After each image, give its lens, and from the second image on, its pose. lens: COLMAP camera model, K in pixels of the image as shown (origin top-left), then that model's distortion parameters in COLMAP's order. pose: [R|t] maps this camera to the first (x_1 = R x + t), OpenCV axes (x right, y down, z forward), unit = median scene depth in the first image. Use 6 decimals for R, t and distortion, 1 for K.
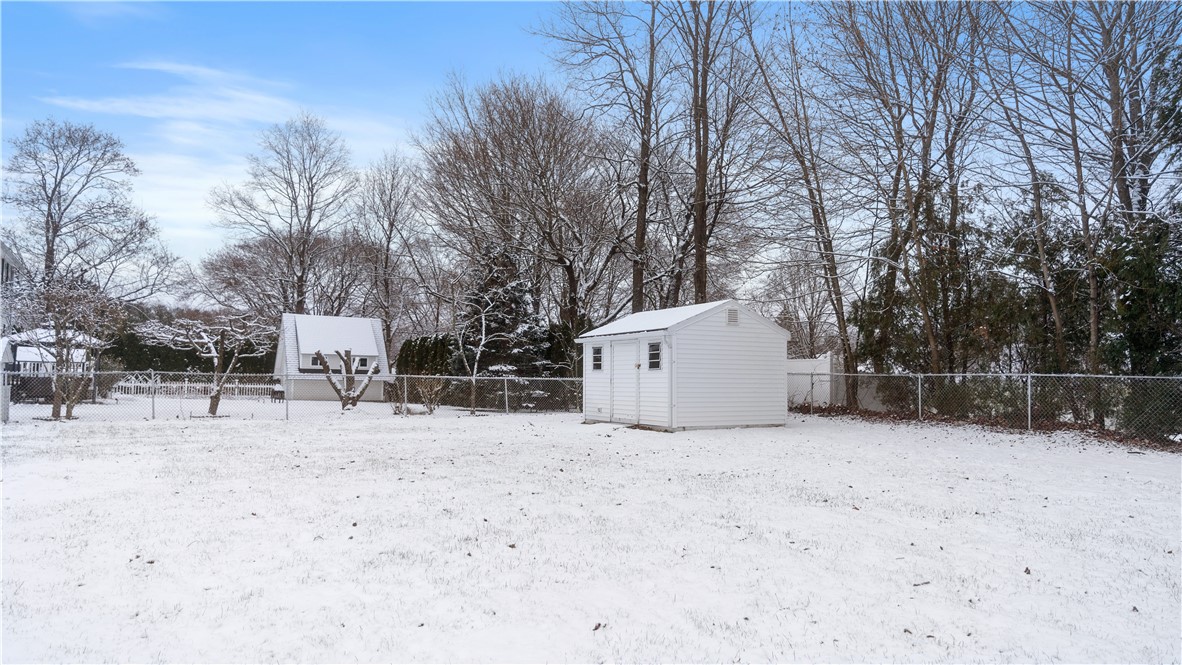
lens RADIAL K [[757.7, 0, 585.5], [0, 757.7, 333.1], [0, 0, 1]] dist [-0.008571, -0.000449]
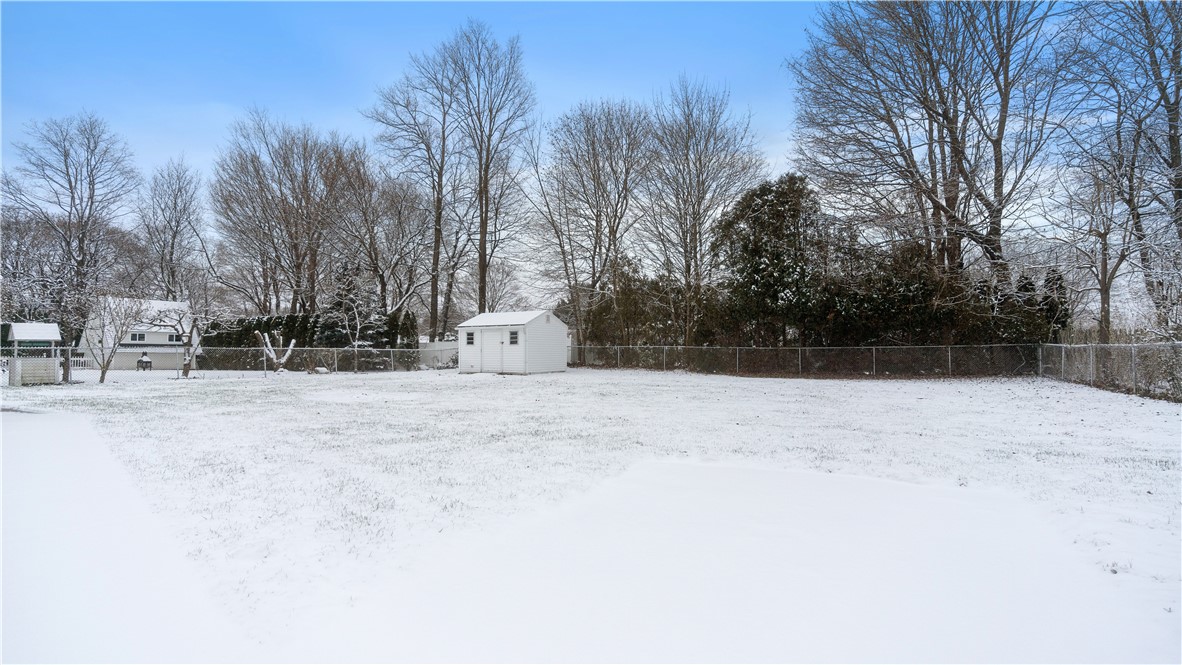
lens RADIAL K [[582.9, 0, 603.2], [0, 582.9, 328.5], [0, 0, 1]] dist [0.013470, 0.000815]
pose [[0.851788, 0.011073, 0.523769, -0.359837], [-0.024116, 0.999546, 0.018087, -0.019534], [-0.523331, -0.028037, 0.851668, -0.303057]]
